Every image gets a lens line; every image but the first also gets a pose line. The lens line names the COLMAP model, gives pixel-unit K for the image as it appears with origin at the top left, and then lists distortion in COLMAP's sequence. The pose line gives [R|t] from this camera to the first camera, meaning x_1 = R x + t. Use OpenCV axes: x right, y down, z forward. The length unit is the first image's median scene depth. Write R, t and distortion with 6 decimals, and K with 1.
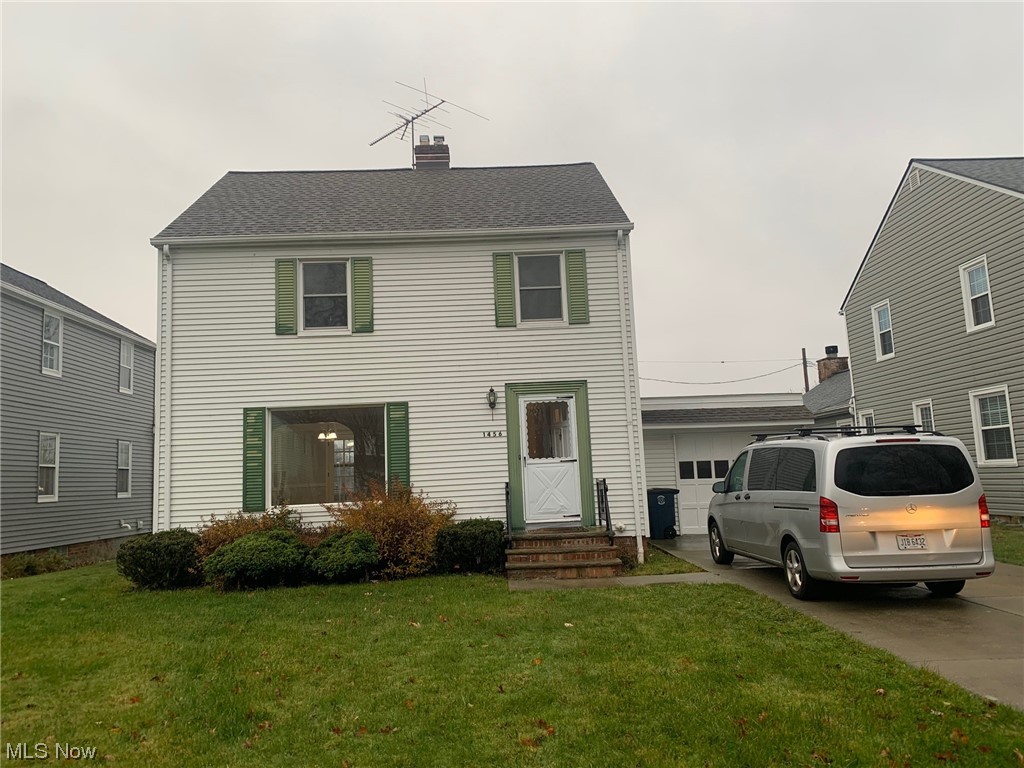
lens RADIAL K [[801.8, 0, 512.0], [0, 801.8, 384.0], [0, 0, 1]] dist [-0.002904, 0.001107]
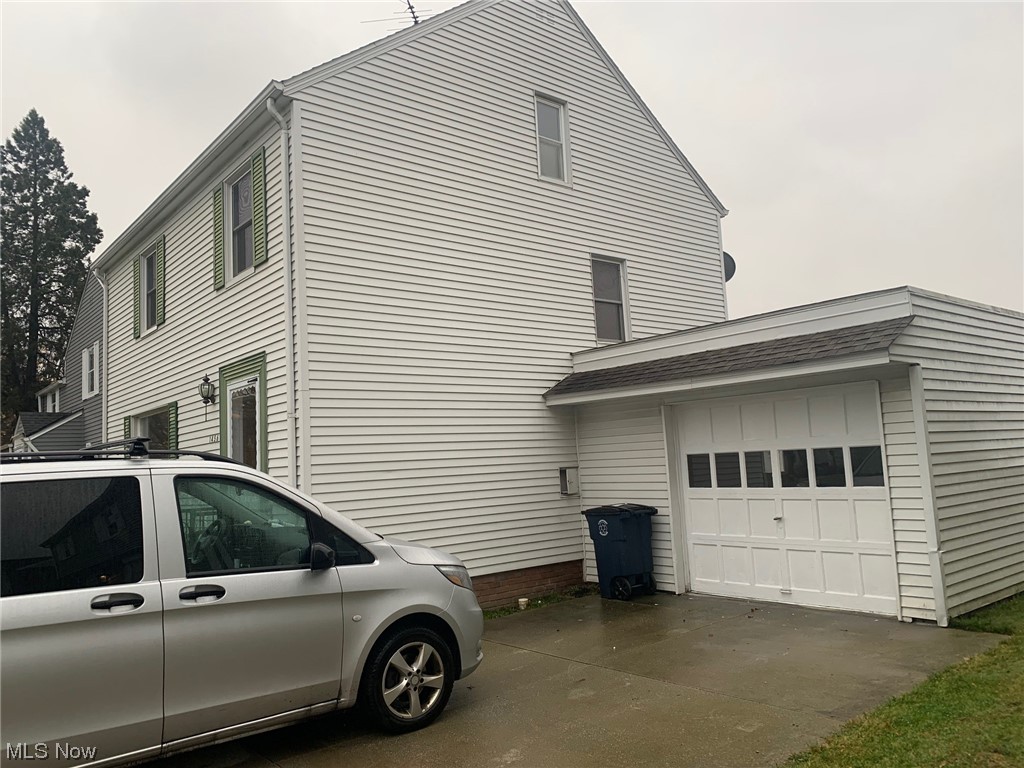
lens RADIAL K [[800.0, 0, 512.6], [0, 800.0, 377.6], [0, 0, 1]] dist [0.055832, -0.002930]
pose [[0.627591, -0.085045, -0.773884, 0.671910], [0.126323, 0.991967, -0.006568, 0.042780], [0.768226, -0.093637, 0.633293, 0.704219]]
